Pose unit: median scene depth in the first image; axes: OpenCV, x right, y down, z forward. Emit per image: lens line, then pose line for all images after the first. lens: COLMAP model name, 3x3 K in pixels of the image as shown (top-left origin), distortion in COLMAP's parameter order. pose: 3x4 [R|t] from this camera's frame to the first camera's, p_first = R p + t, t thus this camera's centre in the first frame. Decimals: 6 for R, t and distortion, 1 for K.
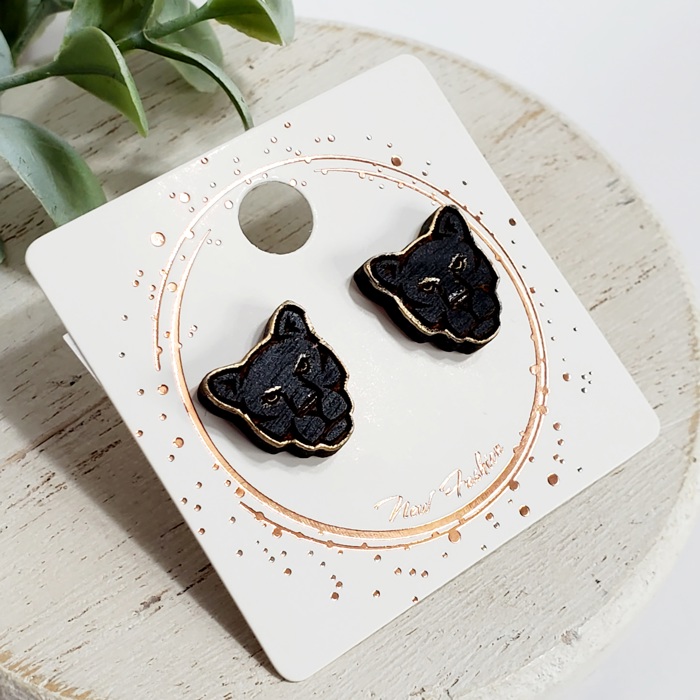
lens RADIAL K [[1501.3, 0, 329.8], [0, 1501.3, 348.9], [0, 0, 1]] dist [0.291415, -1.882785]
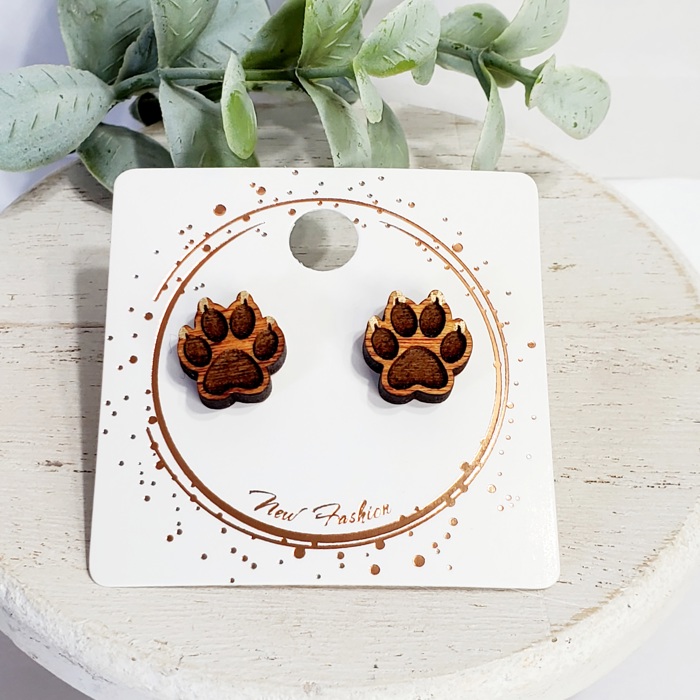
lens RADIAL K [[1501.3, 0, 329.8], [0, 1501.3, 348.9], [0, 0, 1]] dist [0.291415, -1.882785]
pose [[0.759259, 0.437623, -0.481676, 0.525012], [-0.512807, 0.858021, -0.028783, 0.015420], [0.400693, 0.268861, 0.875876, 0.043218]]
